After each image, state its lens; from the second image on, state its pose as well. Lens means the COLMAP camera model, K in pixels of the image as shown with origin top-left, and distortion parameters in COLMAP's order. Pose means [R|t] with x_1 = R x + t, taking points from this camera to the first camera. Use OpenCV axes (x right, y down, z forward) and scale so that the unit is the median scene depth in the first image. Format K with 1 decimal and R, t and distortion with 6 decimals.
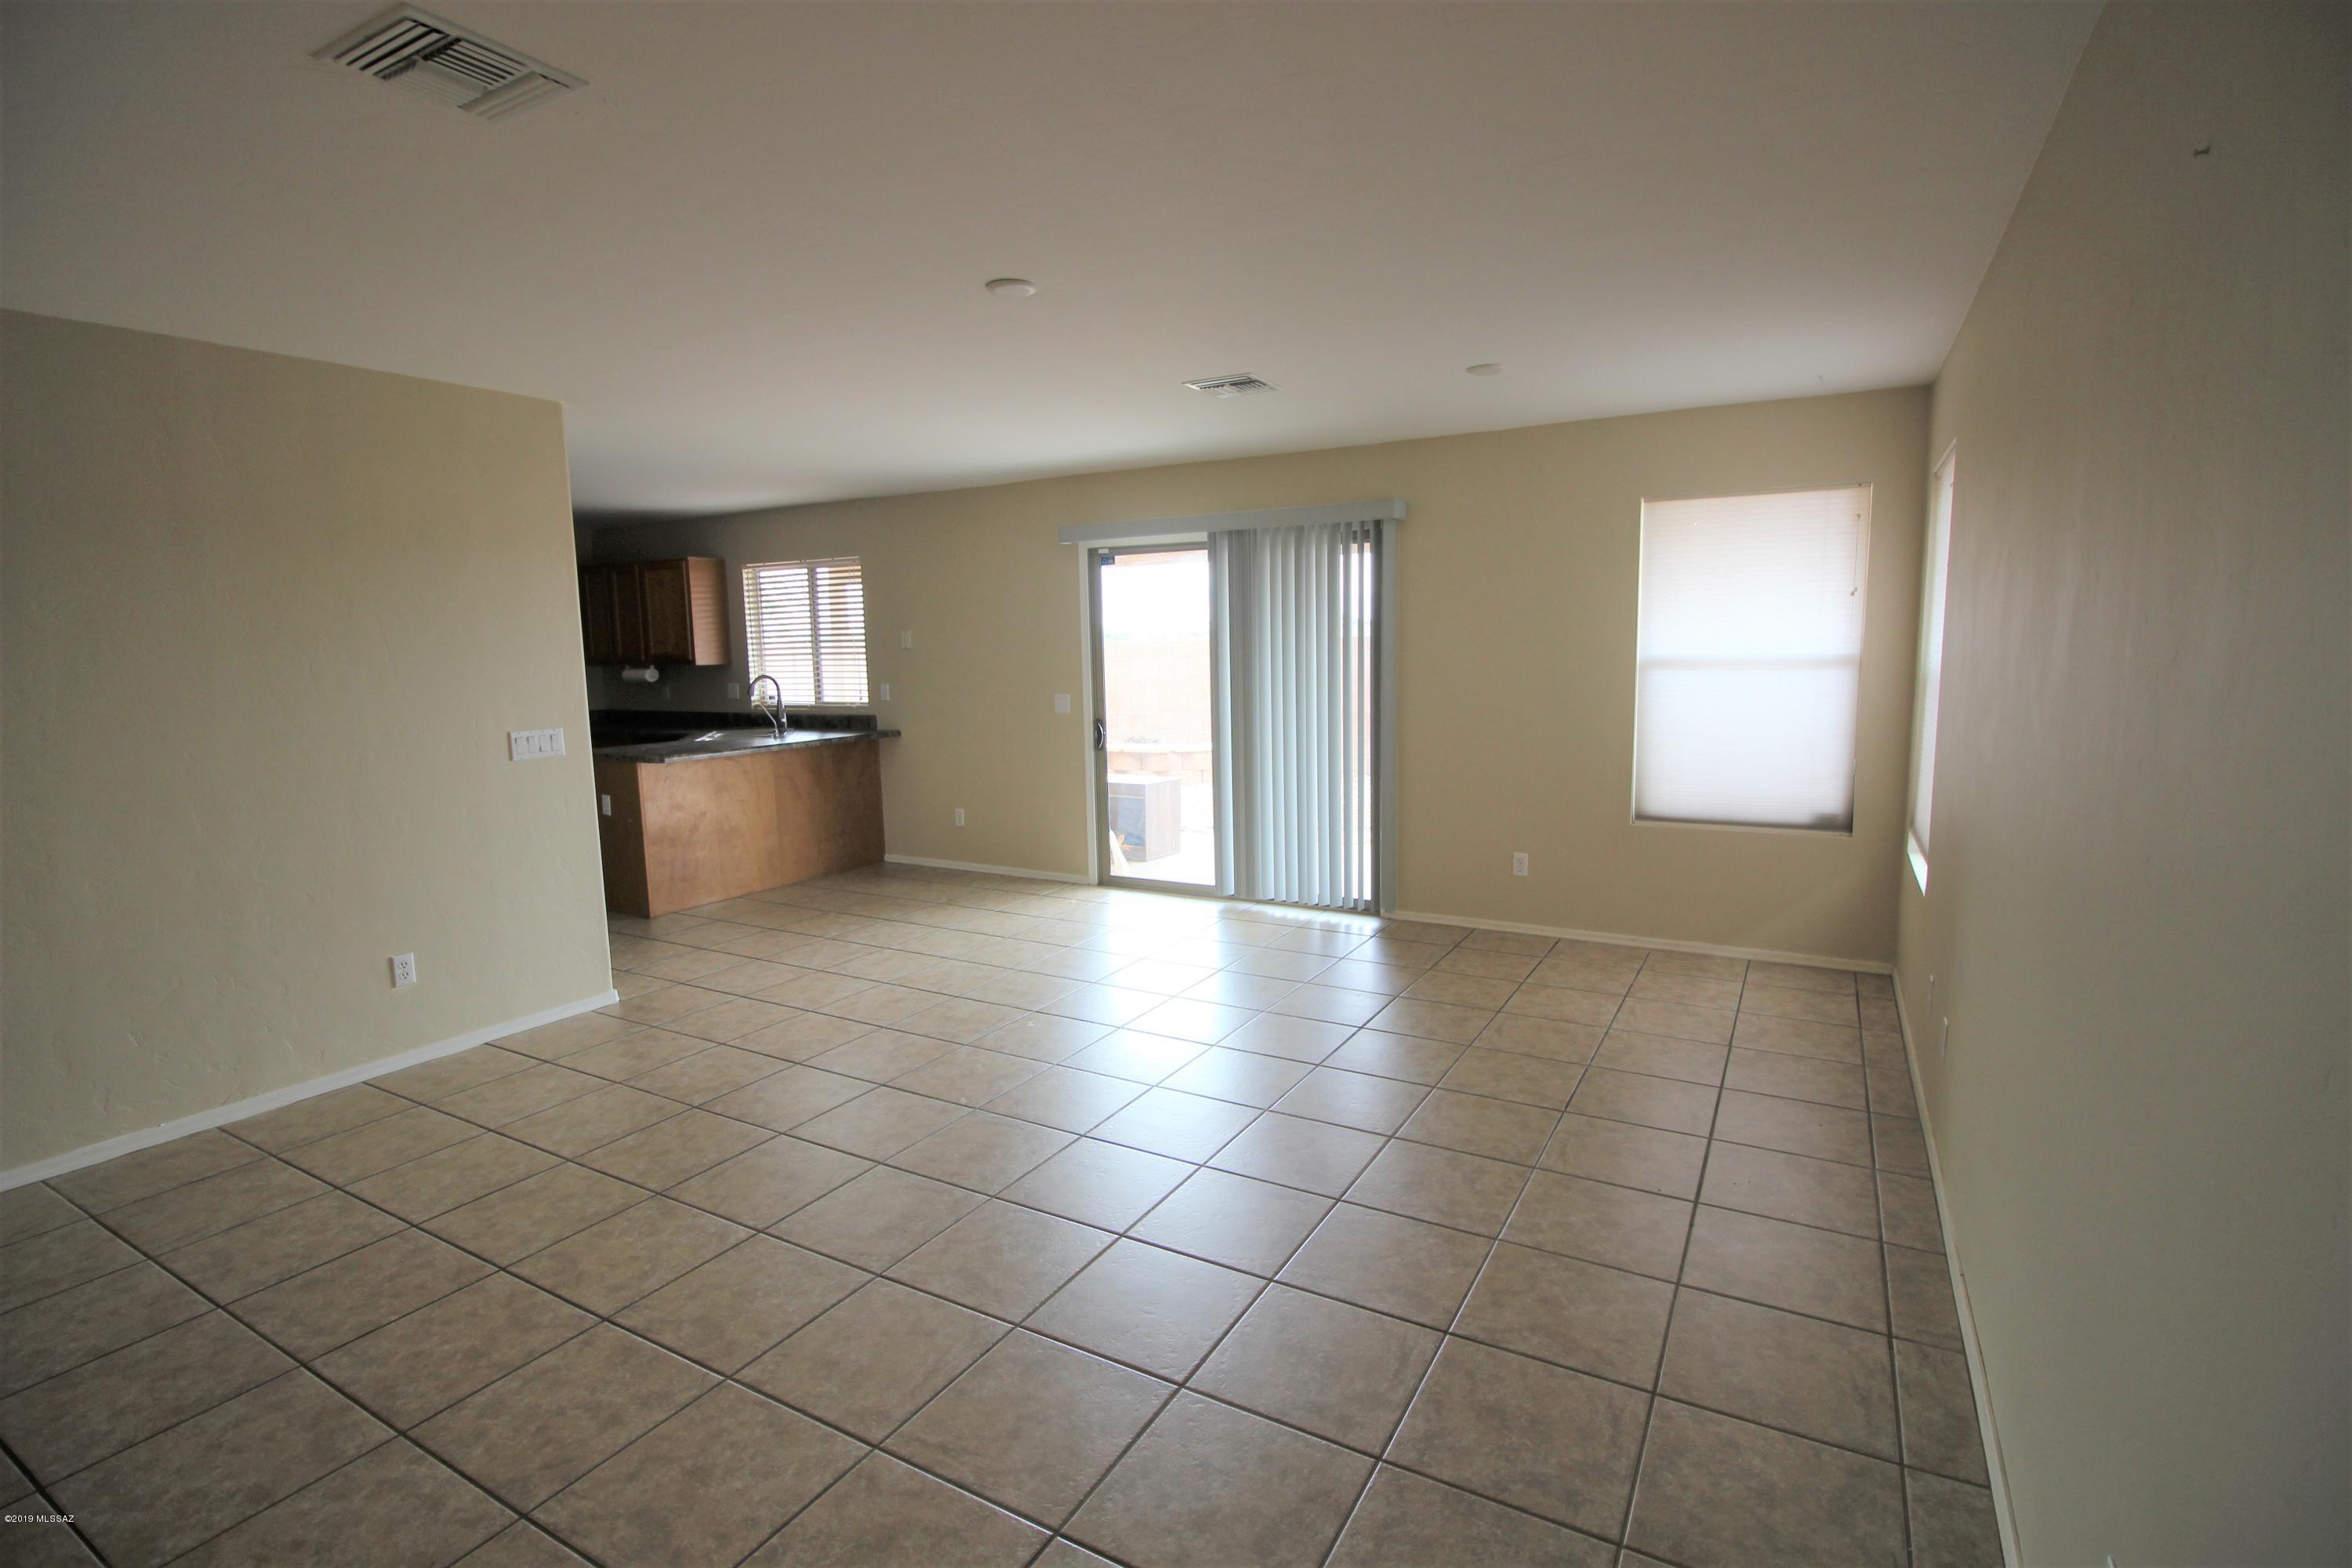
lens RADIAL K [[1091.0, 0, 1211.0], [0, 1091.0, 781.7], [0, 0, 1]] dist [-0.002856, -0.016369]
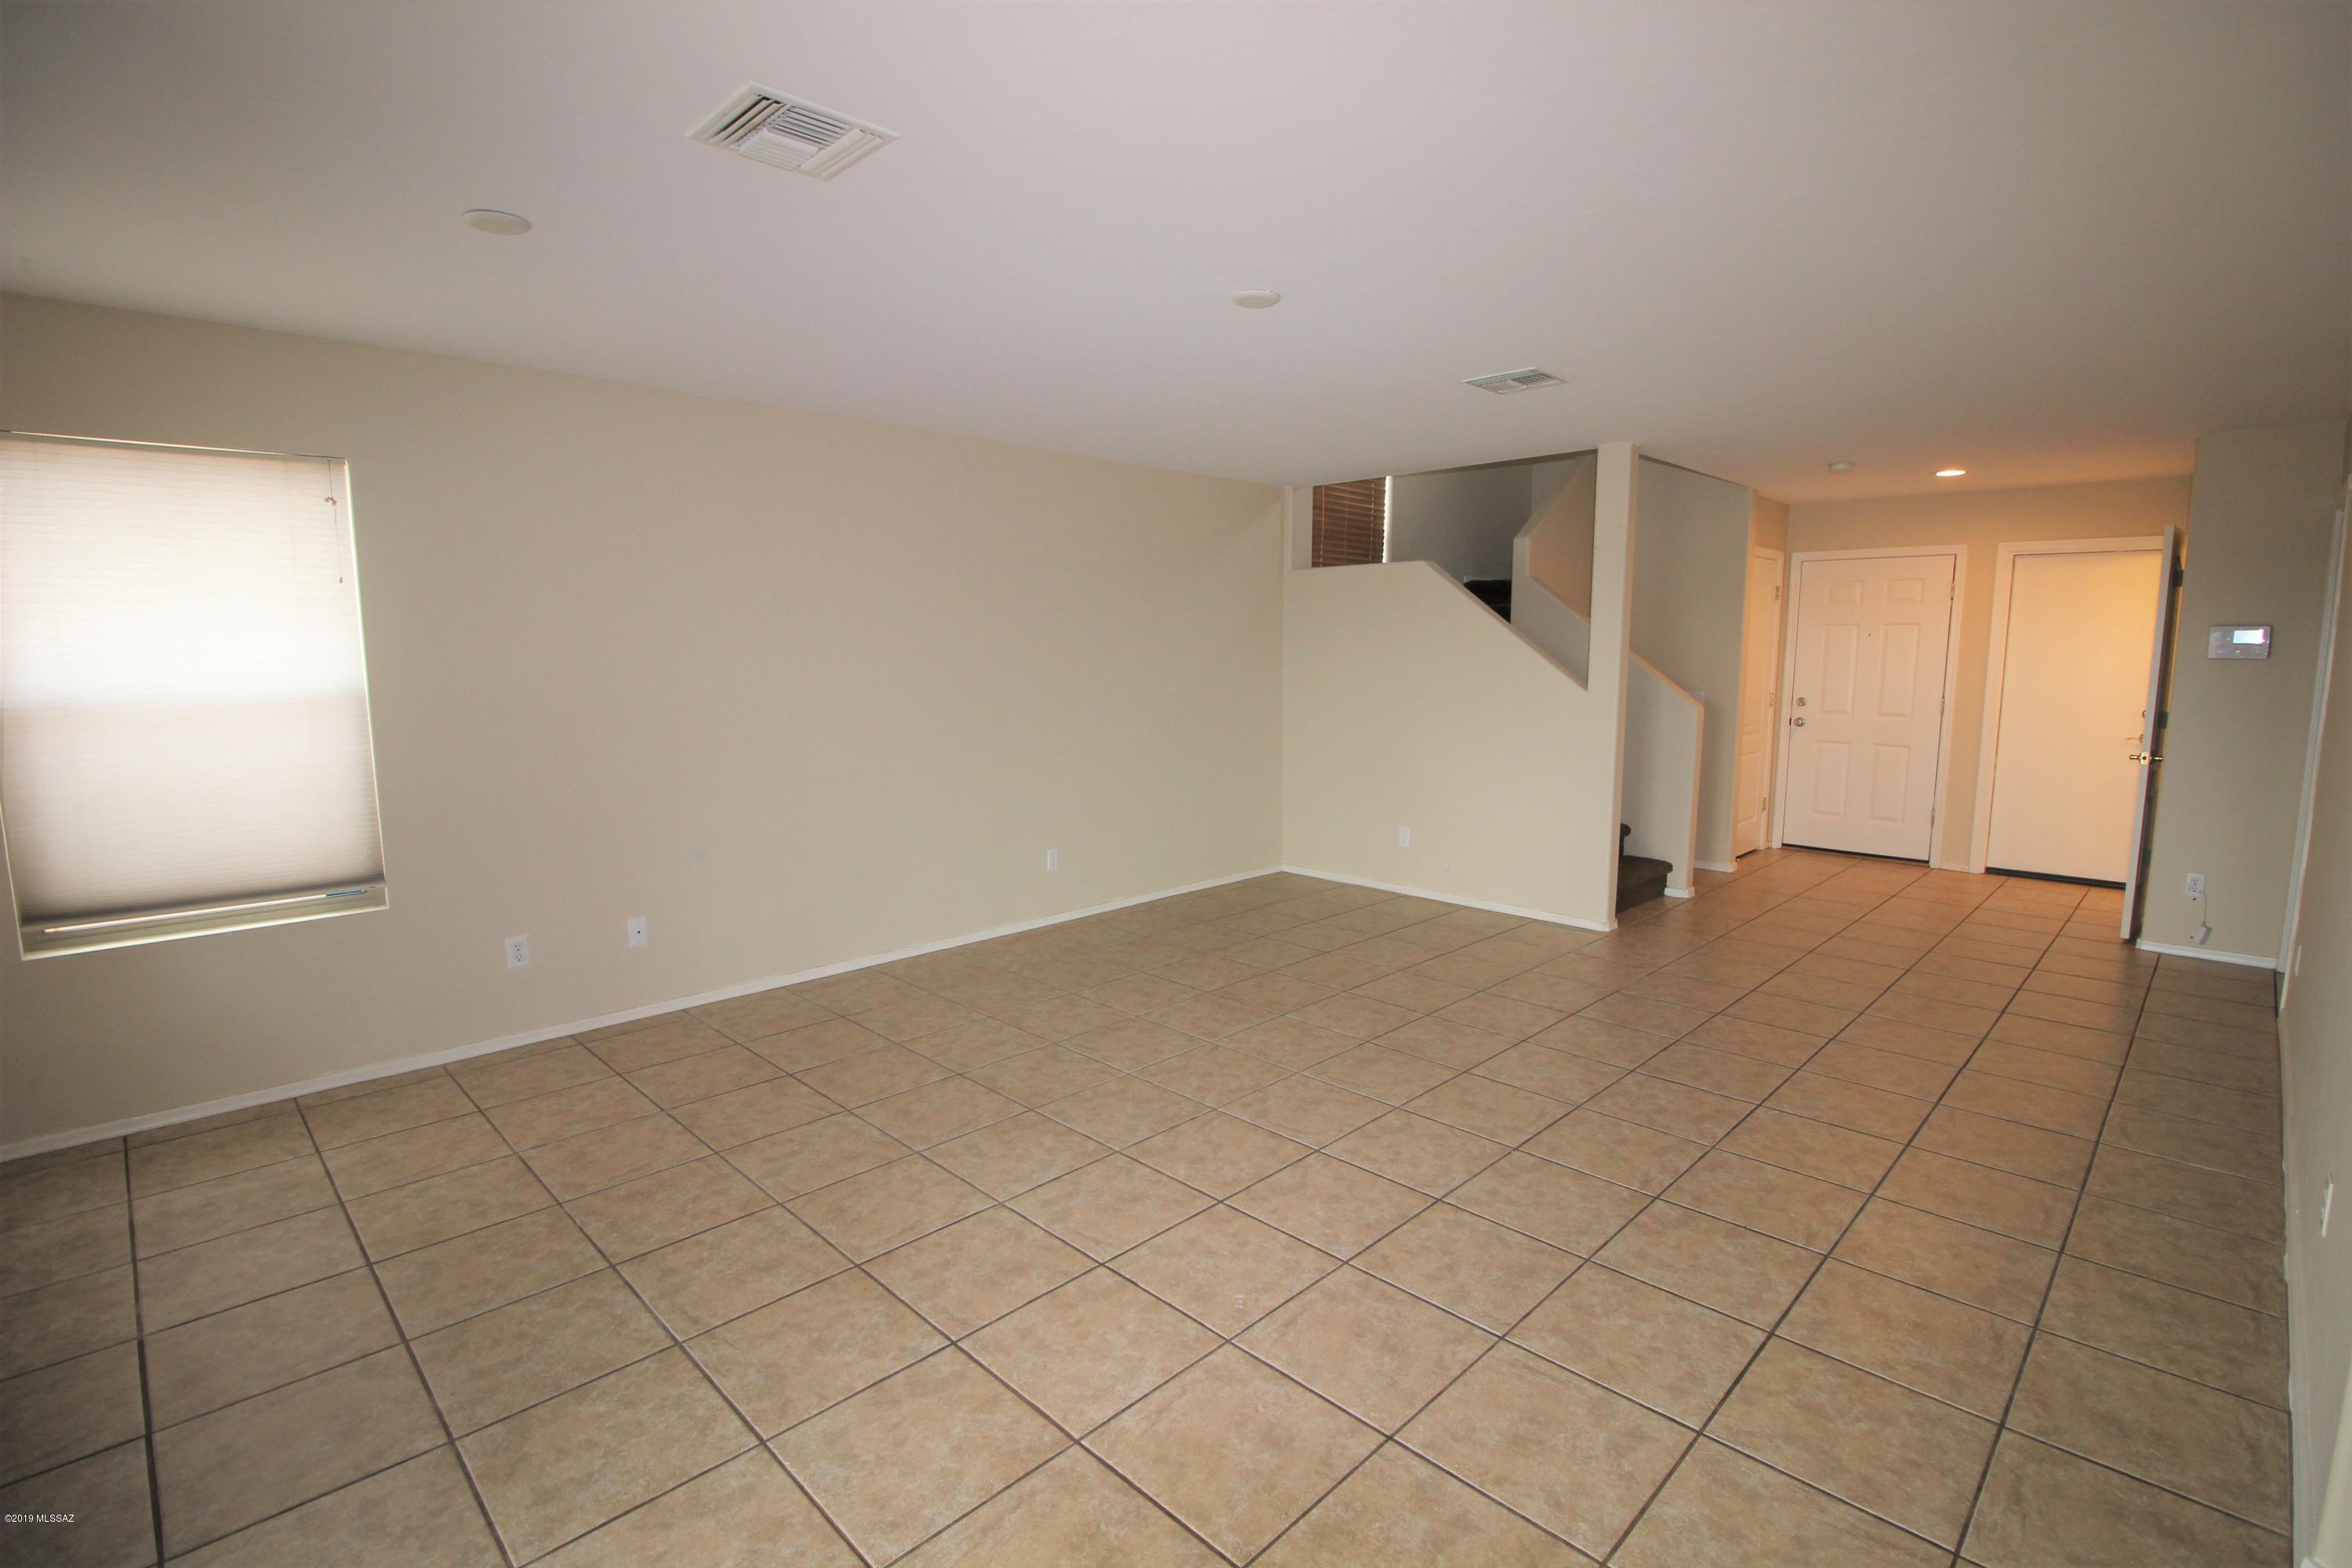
lens RADIAL K [[1091.0, 0, 1211.0], [0, 1091.0, 781.7], [0, 0, 1]] dist [-0.002856, -0.016369]
pose [[-0.965671, -0.018313, 0.259121, -0.355852], [0.047408, 0.968335, 0.245112, -0.226062], [-0.255405, 0.248982, -0.934225, 1.779627]]
